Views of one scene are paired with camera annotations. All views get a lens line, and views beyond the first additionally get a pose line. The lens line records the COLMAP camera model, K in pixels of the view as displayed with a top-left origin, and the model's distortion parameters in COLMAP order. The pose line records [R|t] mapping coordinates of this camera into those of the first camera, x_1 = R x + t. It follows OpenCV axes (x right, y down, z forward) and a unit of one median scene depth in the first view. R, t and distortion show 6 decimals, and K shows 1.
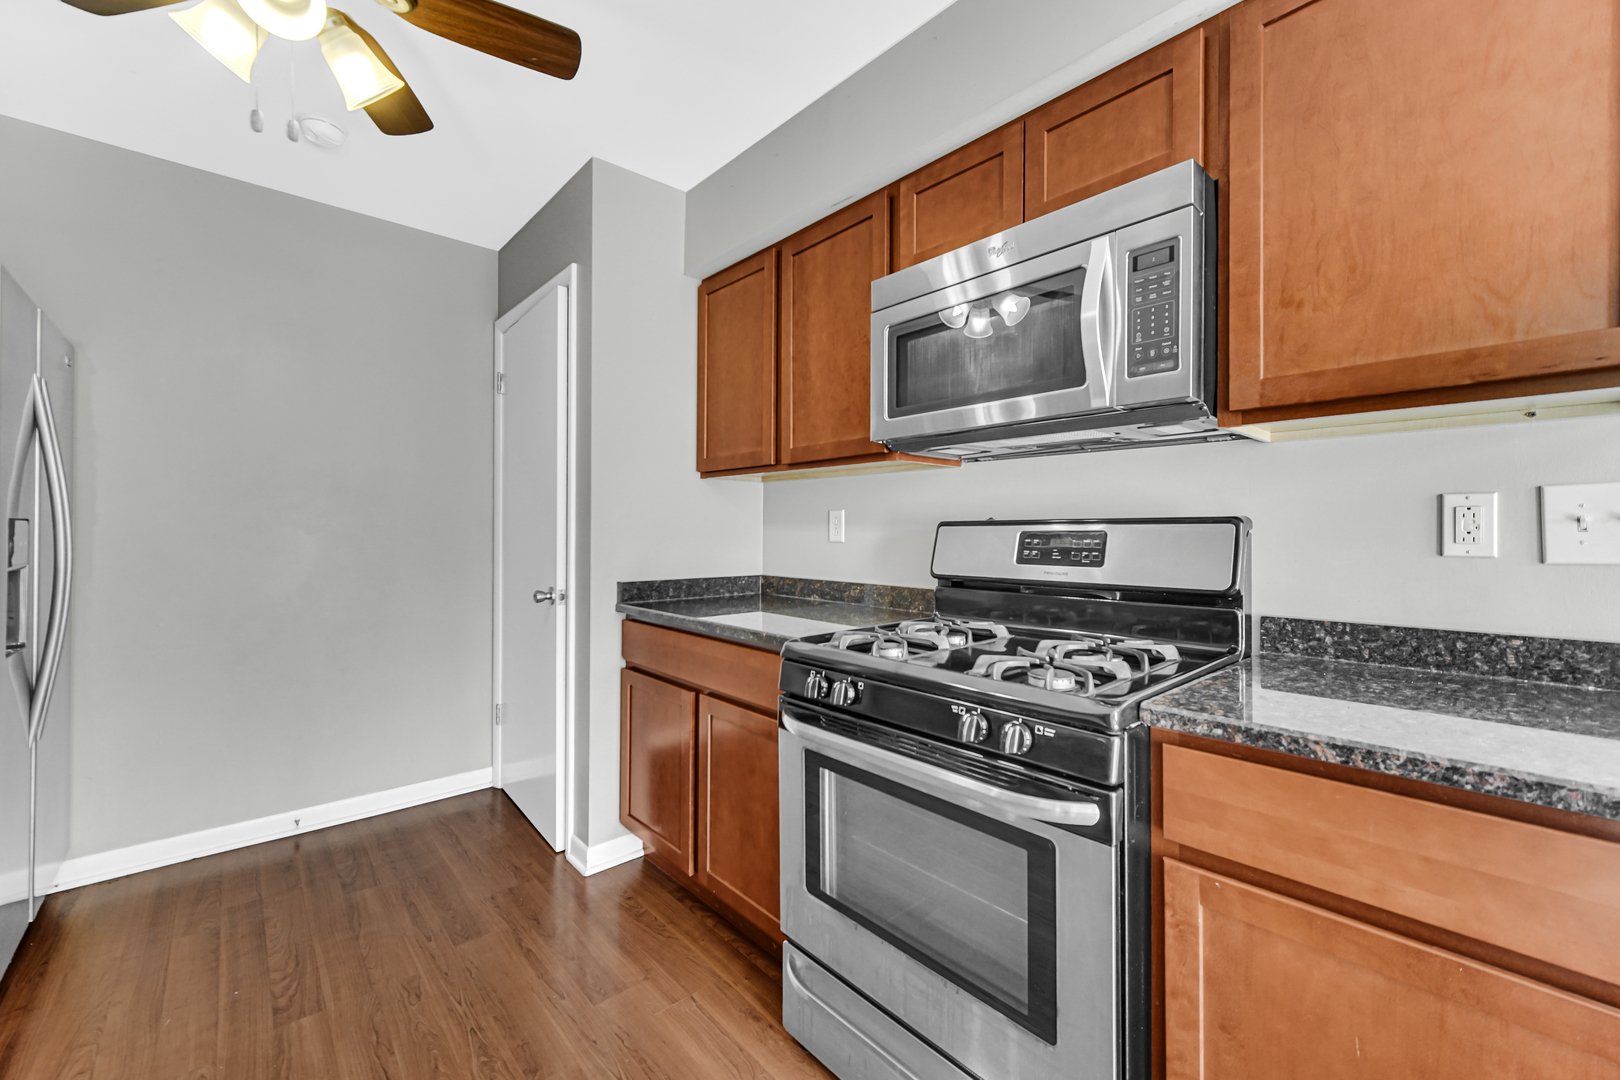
lens RADIAL K [[644.9, 0, 813.0], [0, 644.9, 528.6], [0, 0, 1]] dist [0.007677, -0.000539]
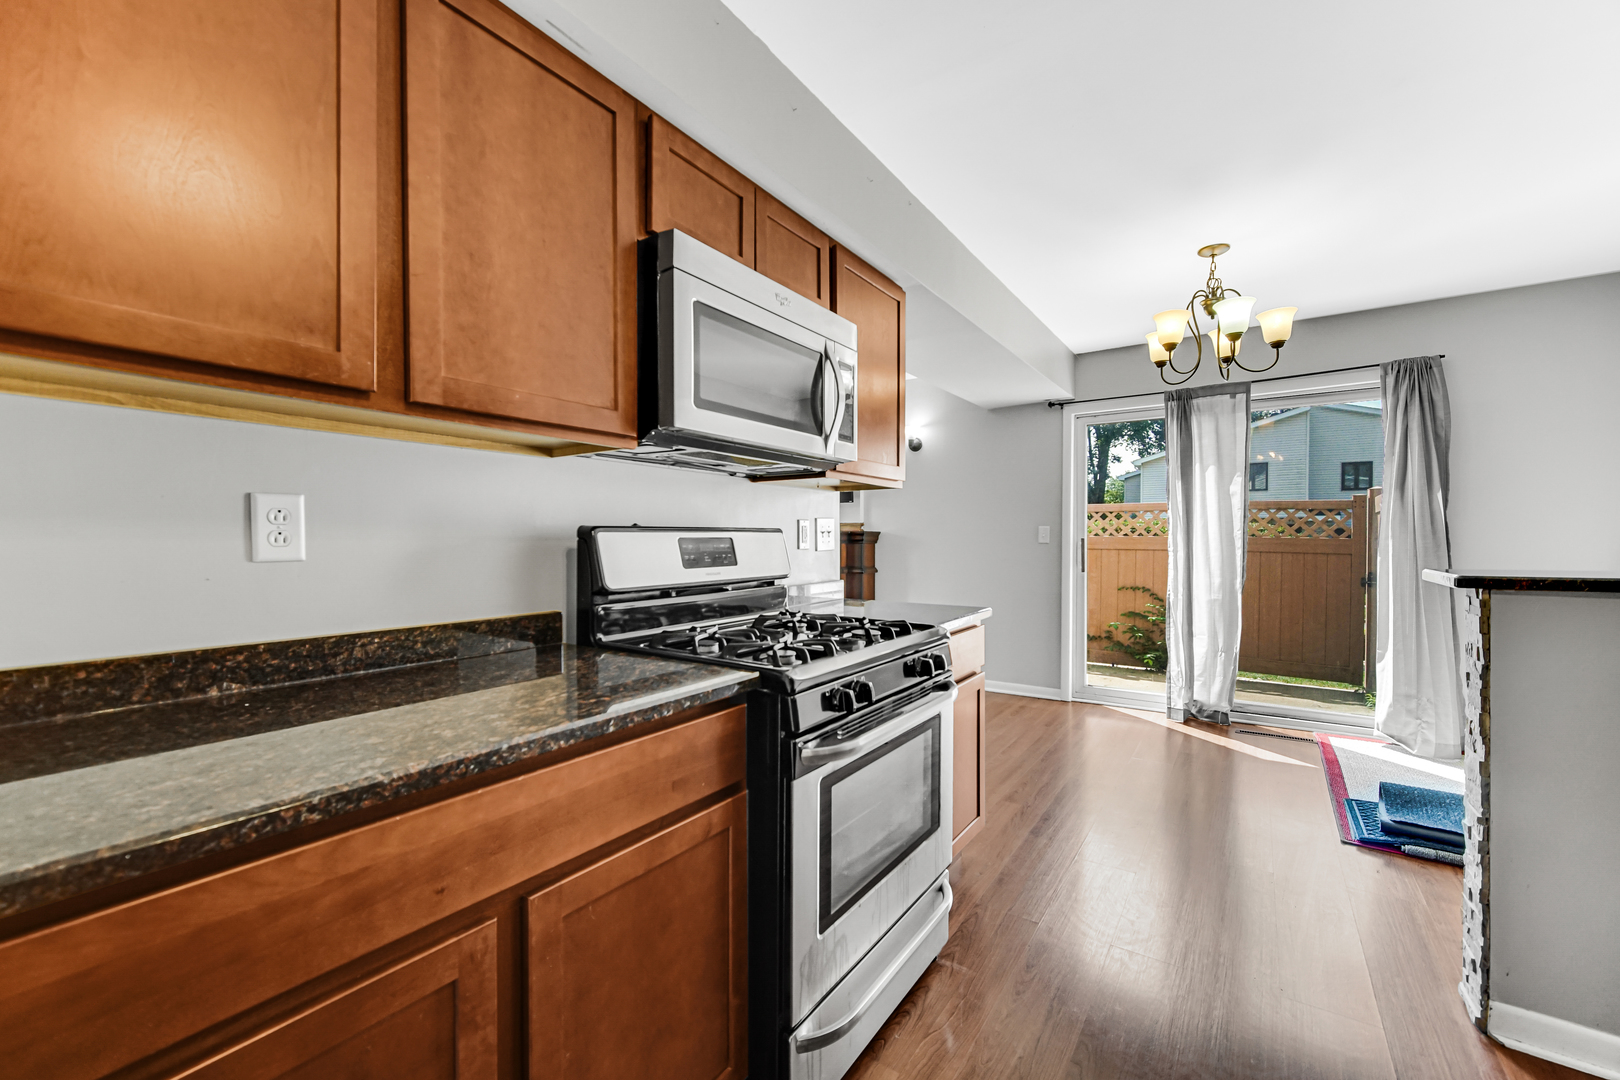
lens RADIAL K [[644.9, 0, 819.0], [0, 644.9, 541.6], [0, 0, 1]] dist [0.007677, -0.000539]
pose [[-0.234829, -0.010506, 0.971980, -0.754901], [-0.008818, 0.999923, 0.008677, -0.000353], [-0.971997, -0.006533, -0.234904, 1.030668]]
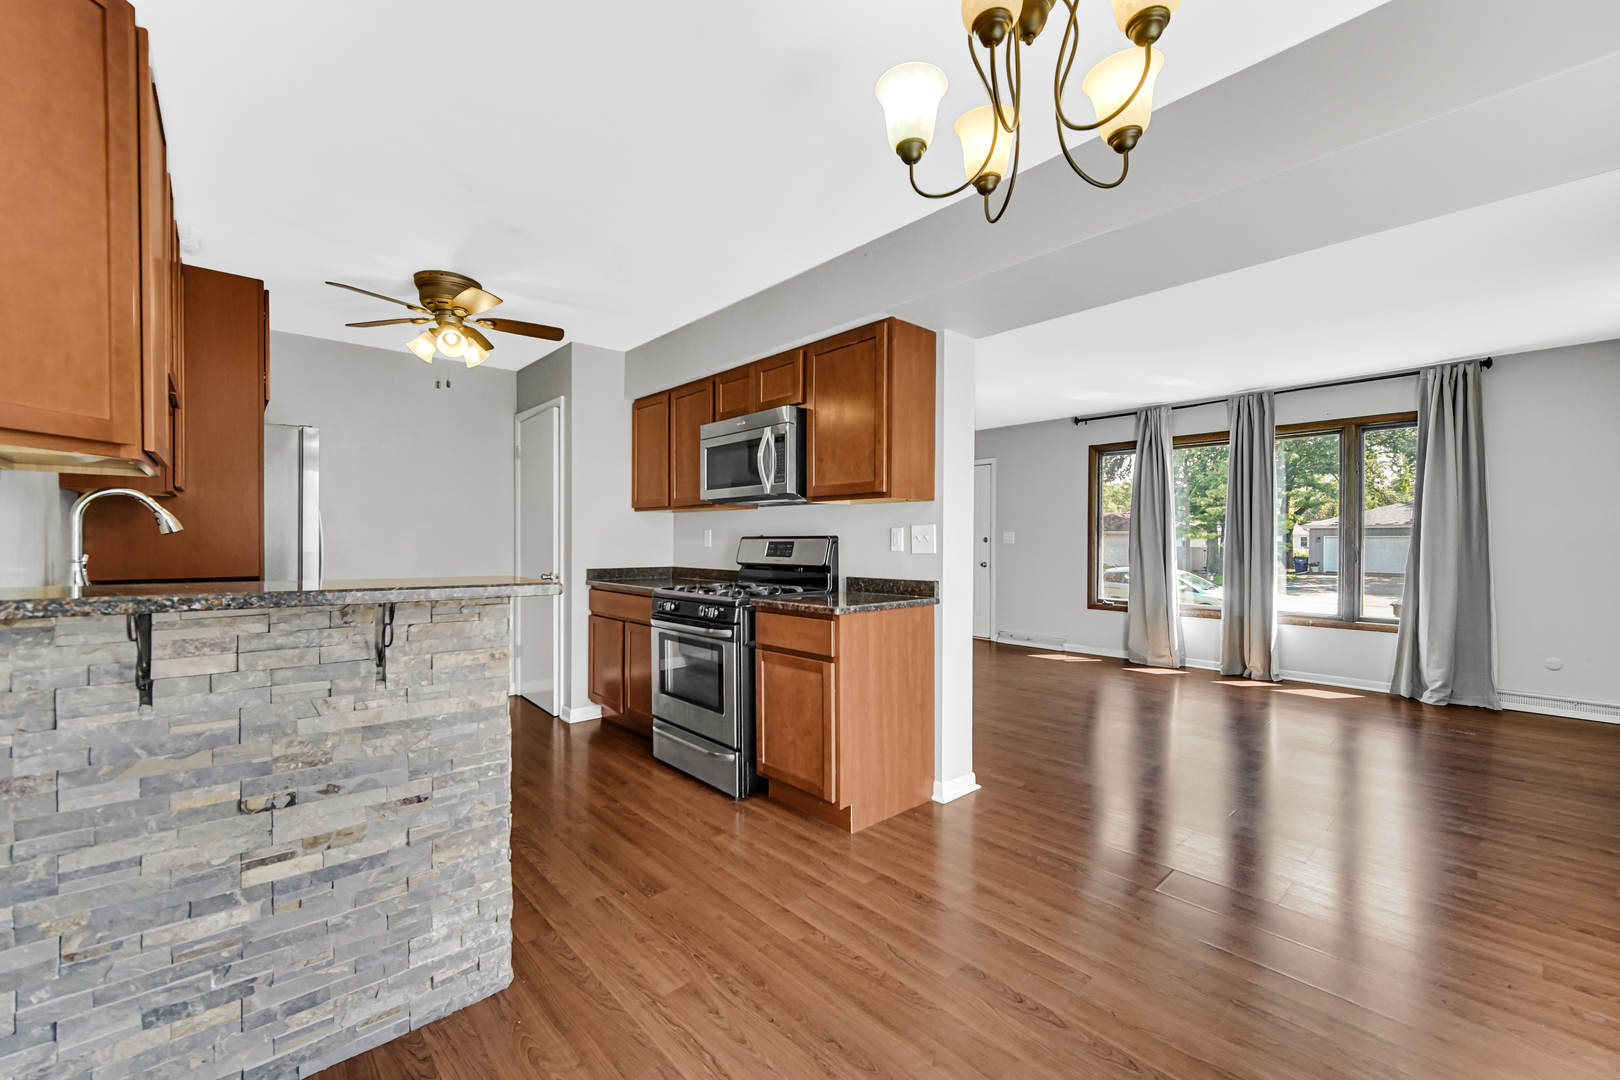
lens RADIAL K [[644.9, 0, 811.5], [0, 644.9, 543.6], [0, 0, 1]] dist [0.007677, -0.000539]
pose [[0.999948, -0.001865, 0.010051, 0.447563], [0.001748, 0.999931, 0.011578, -0.014203], [-0.010072, -0.011560, 0.999882, -1.182466]]
